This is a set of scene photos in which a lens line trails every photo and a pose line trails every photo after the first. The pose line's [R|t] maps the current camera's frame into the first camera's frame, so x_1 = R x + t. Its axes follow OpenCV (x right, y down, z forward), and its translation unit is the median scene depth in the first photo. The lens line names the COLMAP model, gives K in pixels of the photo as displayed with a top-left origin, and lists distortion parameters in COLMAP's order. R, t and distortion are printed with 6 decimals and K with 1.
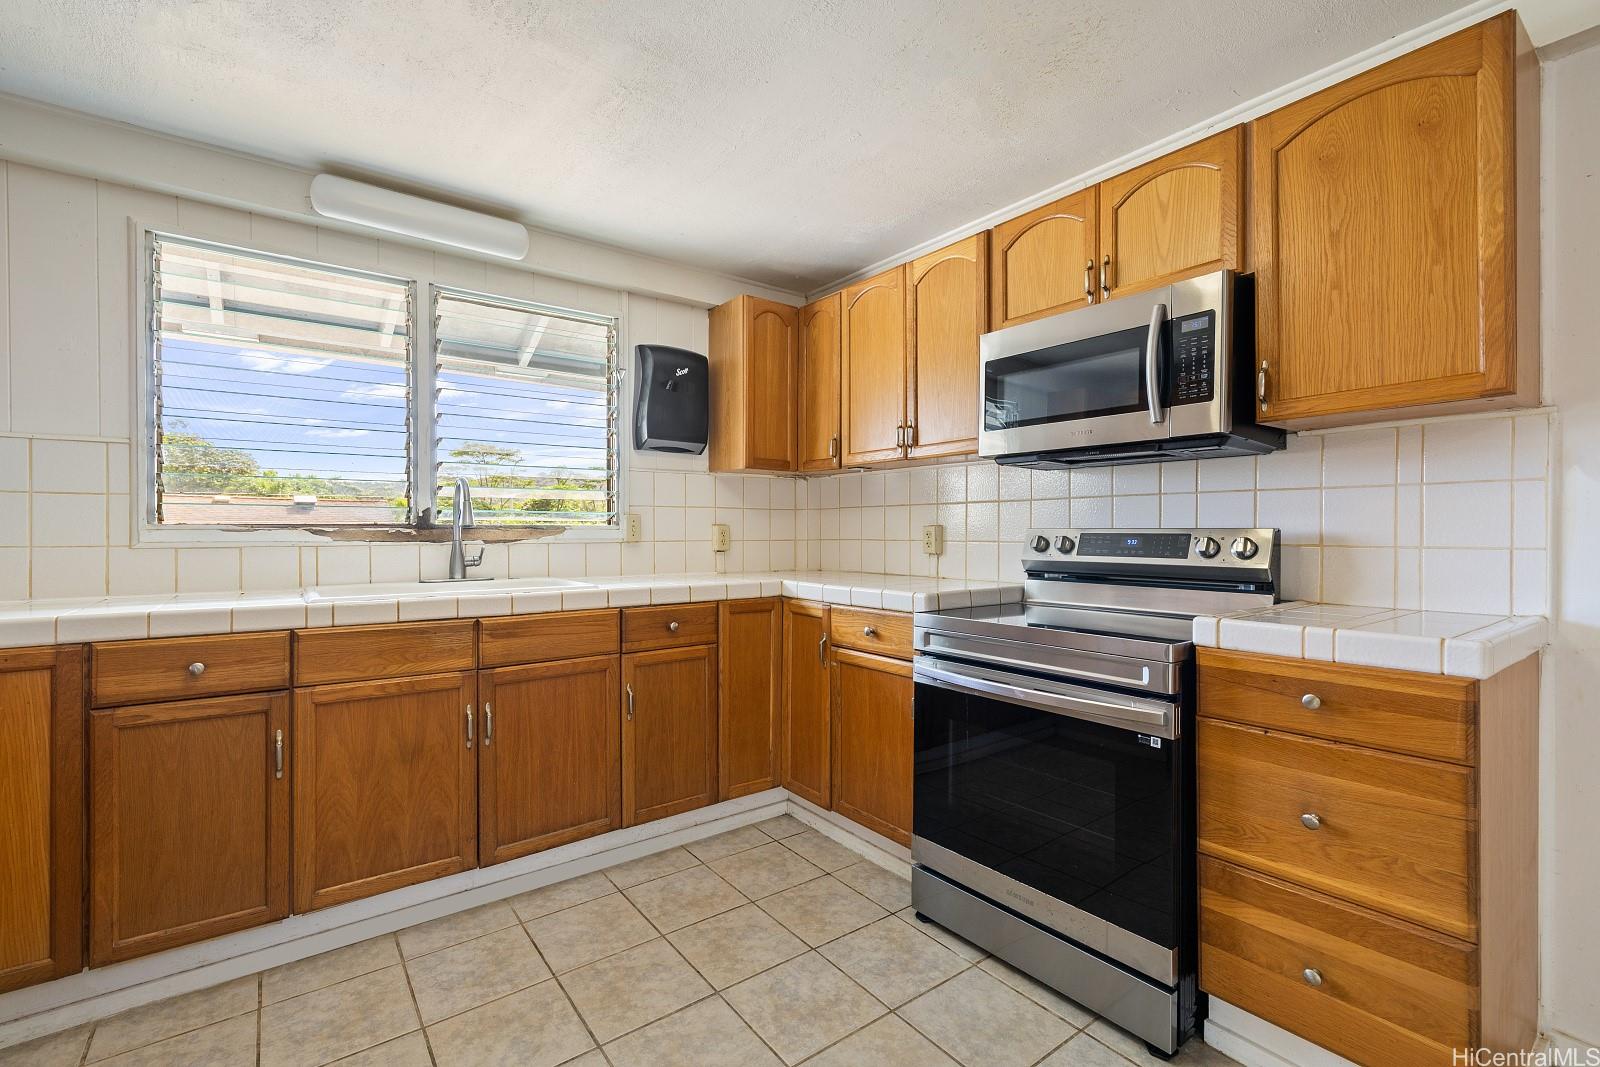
lens RADIAL K [[702.7, 0, 800.0], [0, 702.7, 533.5], [0, 0, 1]] dist [-0.002139, -0.000249]
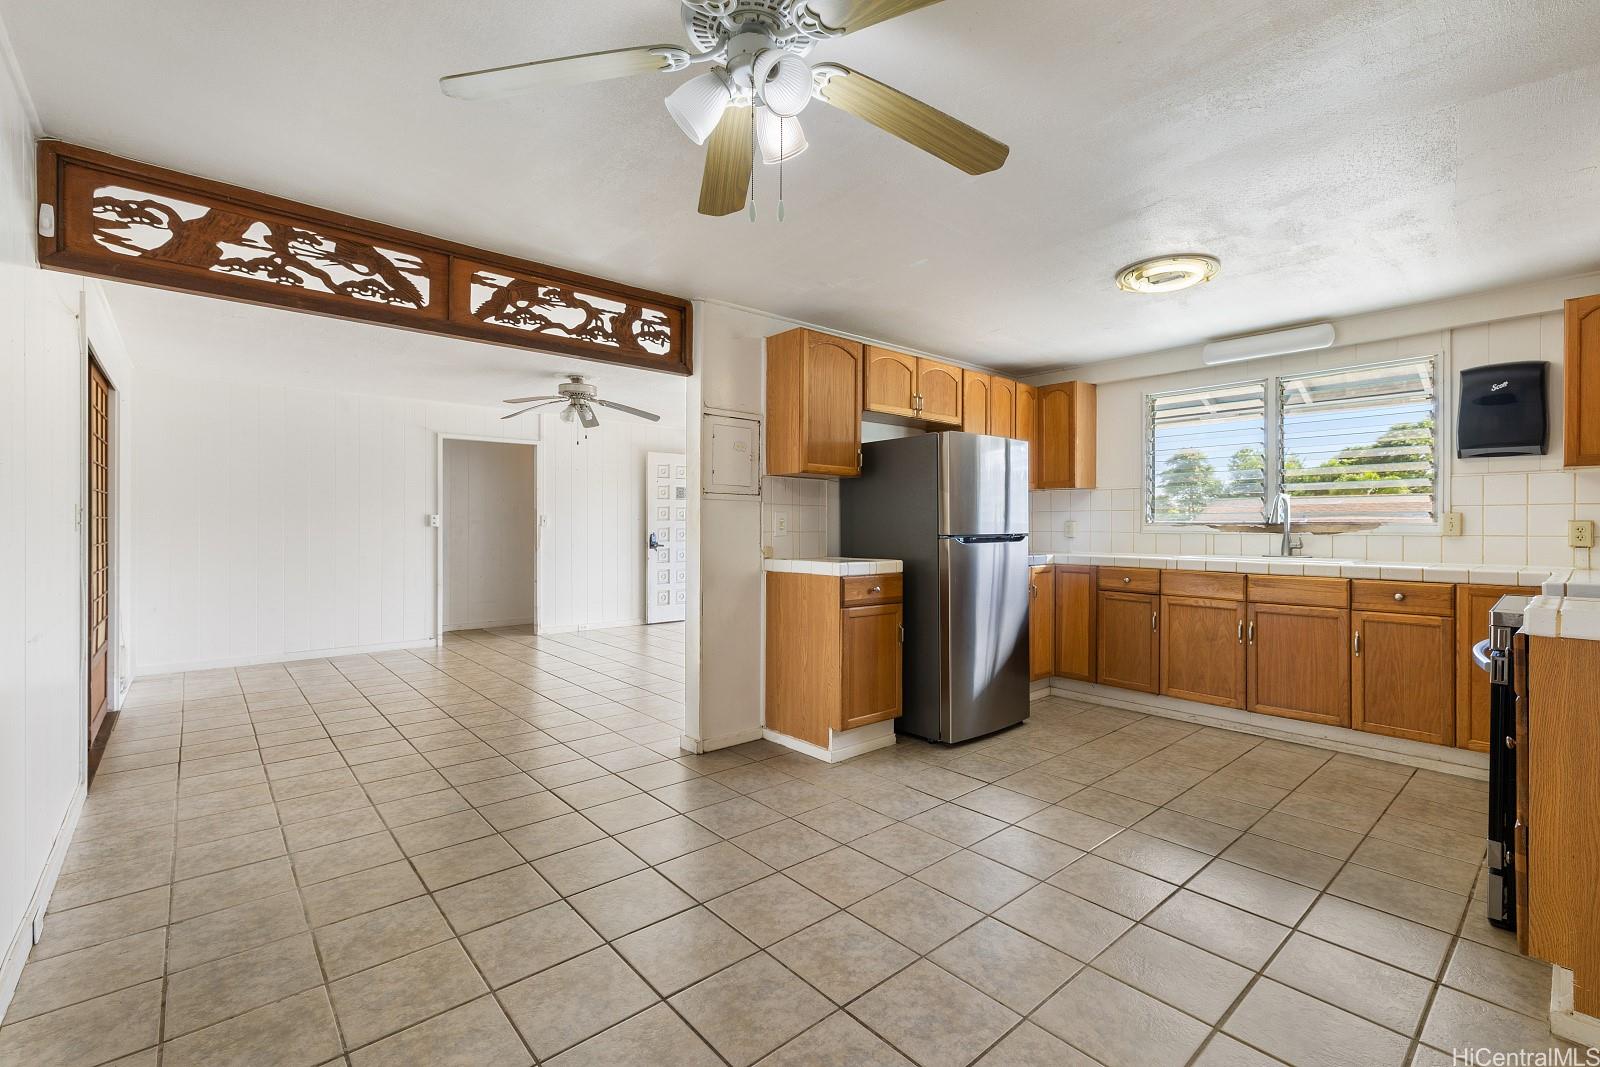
lens RADIAL K [[695.3, 0, 800.0], [0, 695.3, 533.5], [0, 0, 1]] dist [-0.000009, -0.000012]
pose [[0.074536, 0.012383, -0.997141, 1.163327], [-0.006164, 0.999910, 0.011956, 0.000611], [0.997199, 0.005255, 0.074606, -0.274068]]
